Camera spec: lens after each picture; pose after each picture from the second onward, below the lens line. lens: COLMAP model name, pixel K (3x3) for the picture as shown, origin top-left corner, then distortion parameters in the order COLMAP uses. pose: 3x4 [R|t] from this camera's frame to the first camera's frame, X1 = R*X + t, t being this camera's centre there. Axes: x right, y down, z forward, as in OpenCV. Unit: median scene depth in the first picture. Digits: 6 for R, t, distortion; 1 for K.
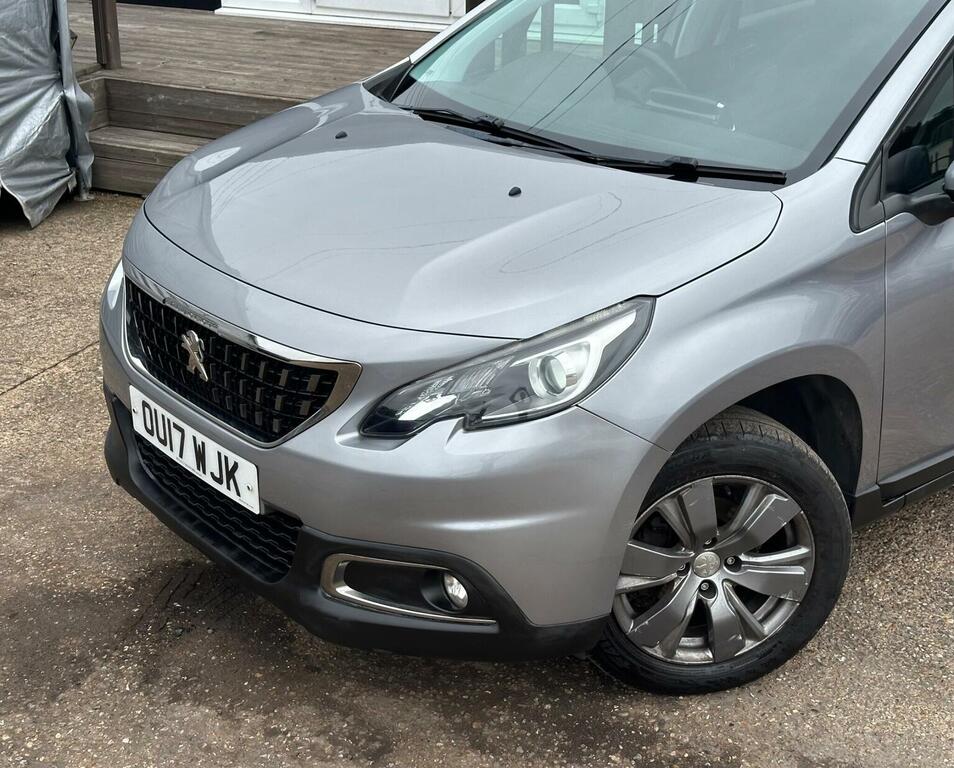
lens RADIAL K [[1421.5, 0, 462.5], [0, 1421.5, 359.8], [0, 0, 1]] dist [0.128264, 0.000000]
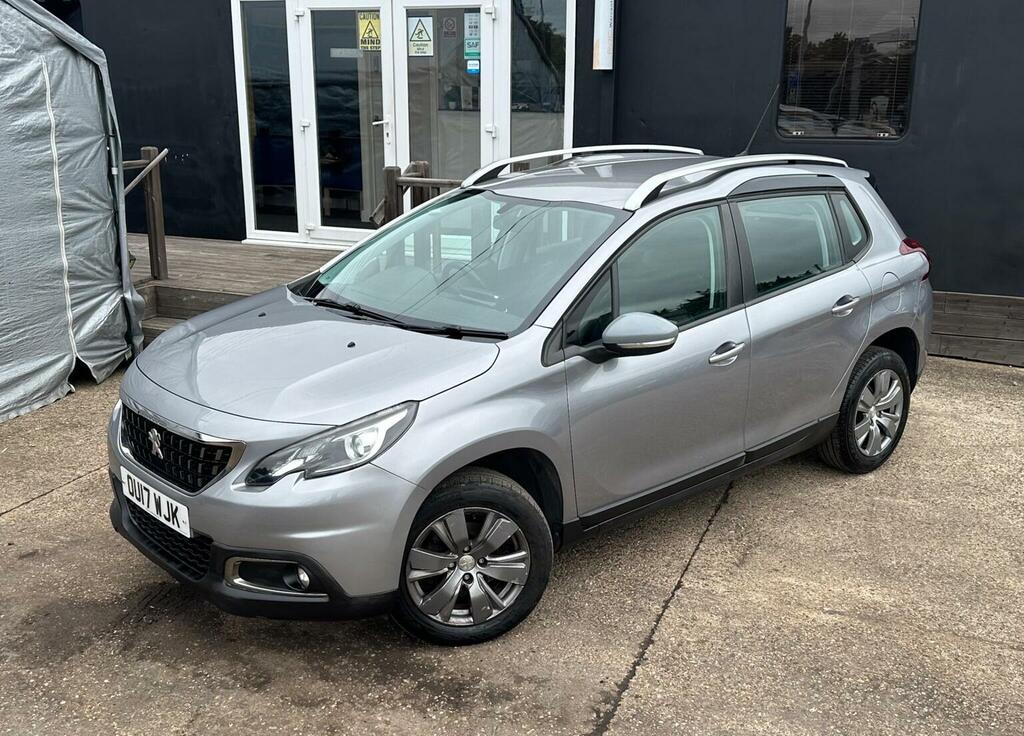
lens RADIAL K [[1068.9, 0, 539.4], [0, 1068.9, 361.6], [0, 0, 1]] dist [0.065158, 0.000000]
pose [[0.998108, -0.010447, 0.060586, 0.181677], [0.017876, 0.992193, -0.123422, 0.064314], [-0.058823, 0.124272, 0.990503, -0.280958]]
